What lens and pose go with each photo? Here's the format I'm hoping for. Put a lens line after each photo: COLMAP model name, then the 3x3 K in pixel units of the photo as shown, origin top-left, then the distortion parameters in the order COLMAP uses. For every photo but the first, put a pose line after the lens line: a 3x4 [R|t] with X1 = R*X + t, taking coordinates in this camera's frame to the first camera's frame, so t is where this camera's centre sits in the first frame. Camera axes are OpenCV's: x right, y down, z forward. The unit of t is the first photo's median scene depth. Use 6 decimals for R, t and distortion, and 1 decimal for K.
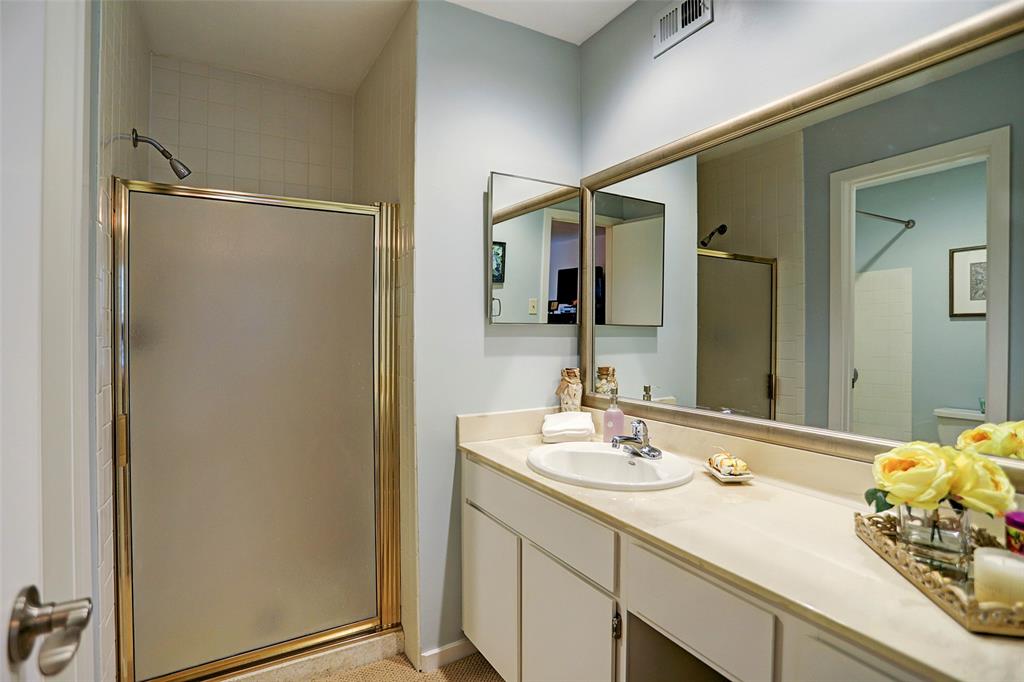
lens RADIAL K [[522.0, 0, 513.3], [0, 522.0, 338.2], [0, 0, 1]] dist [-0.028340, 0.016524]
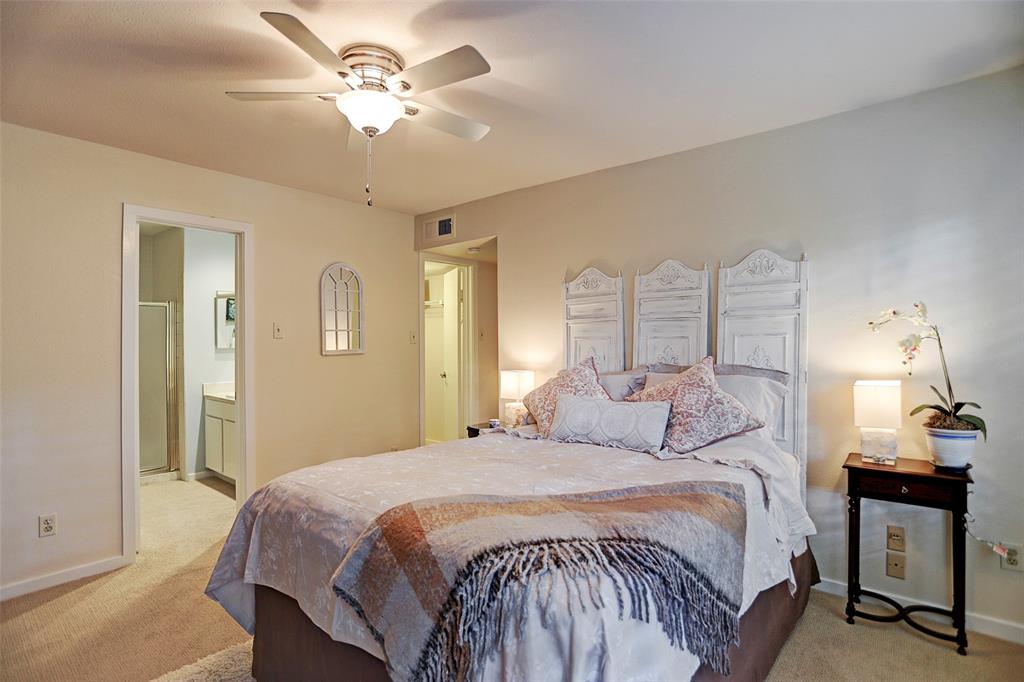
lens RADIAL K [[526.7, 0, 512.1], [0, 526.7, 342.3], [0, 0, 1]] dist [-0.001079, 0.001055]
pose [[0.944775, -0.006763, 0.327649, 0.496695], [0.010874, 0.999883, -0.010718, -0.016197], [-0.327538, 0.013689, 0.944739, -2.031938]]
